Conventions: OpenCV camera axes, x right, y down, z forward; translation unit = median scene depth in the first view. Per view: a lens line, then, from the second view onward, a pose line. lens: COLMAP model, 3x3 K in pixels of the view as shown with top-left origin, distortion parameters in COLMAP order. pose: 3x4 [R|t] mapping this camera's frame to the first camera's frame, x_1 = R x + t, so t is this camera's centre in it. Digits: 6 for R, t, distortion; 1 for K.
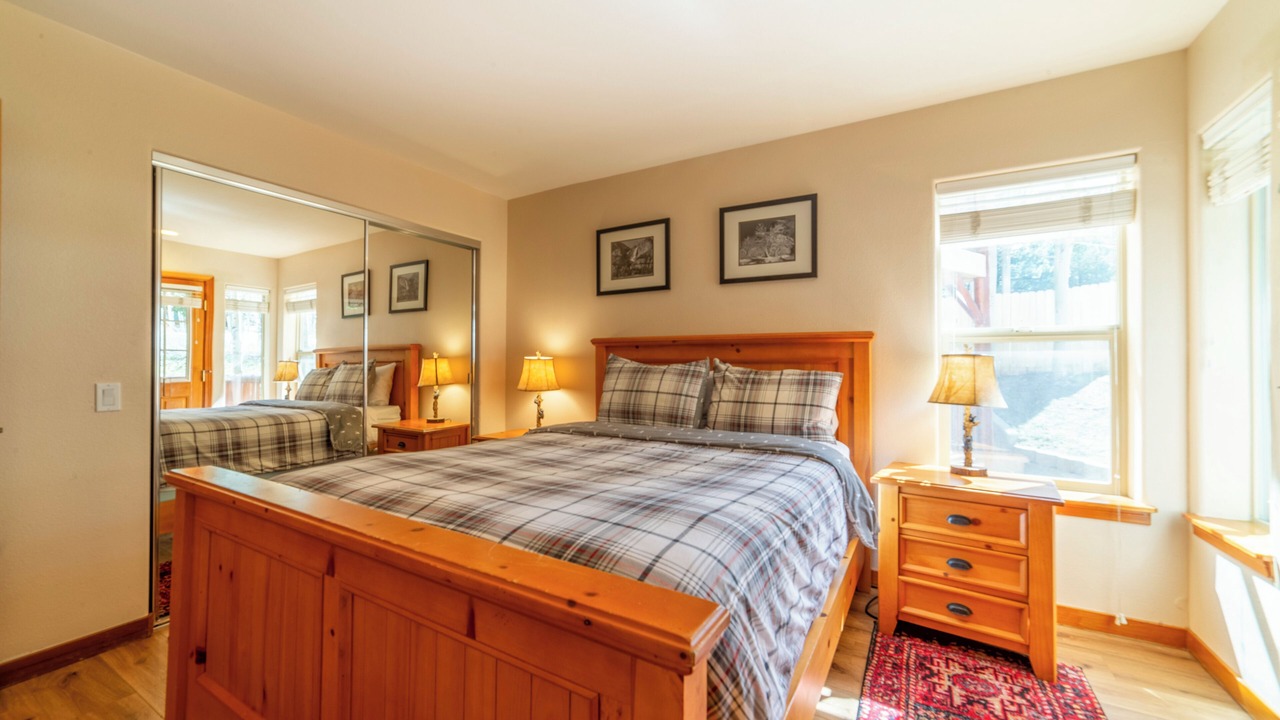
lens RADIAL K [[492.6, 0, 640.0], [0, 492.6, 360.0], [0, 0, 1]] dist [-0.024807, 0.008981]
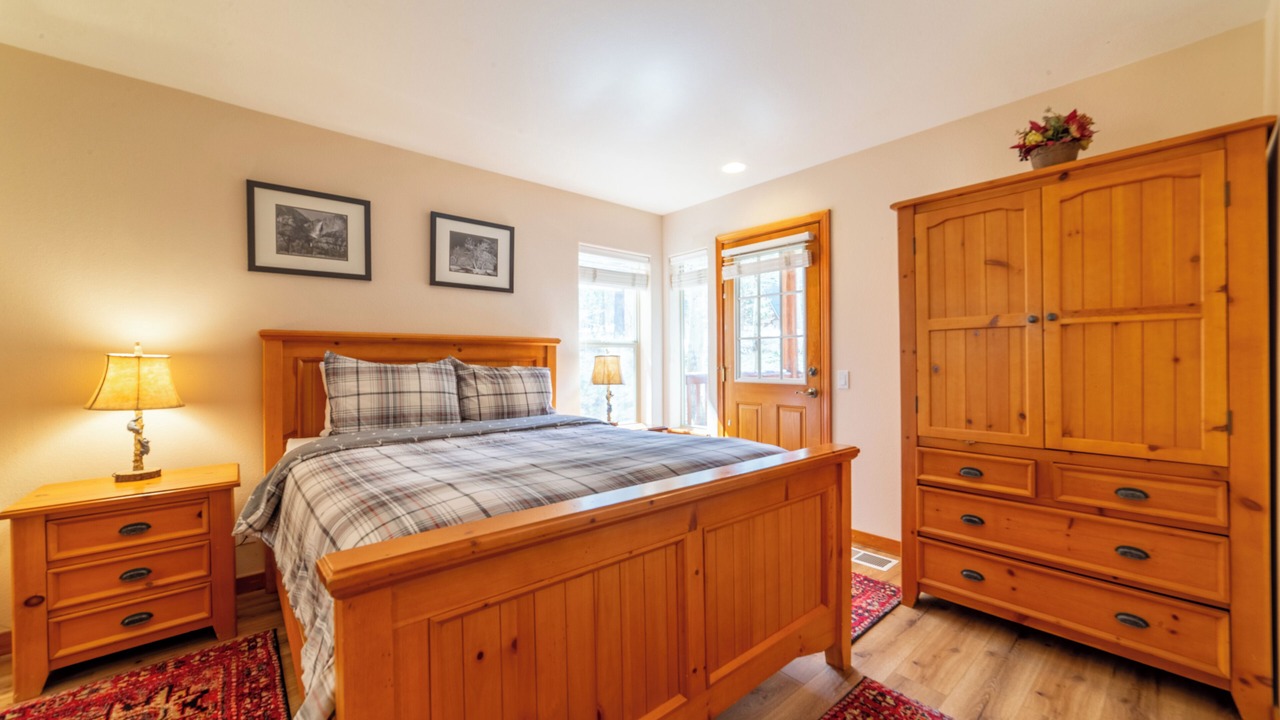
lens RADIAL K [[492.6, 0, 640.0], [0, 492.6, 360.0], [0, 0, 1]] dist [-0.024807, 0.008981]
pose [[0.320975, -0.005976, 0.947069, -0.698865], [-0.001772, 0.999975, 0.006910, -0.004802], [-0.947086, -0.003896, 0.320956, 0.265183]]
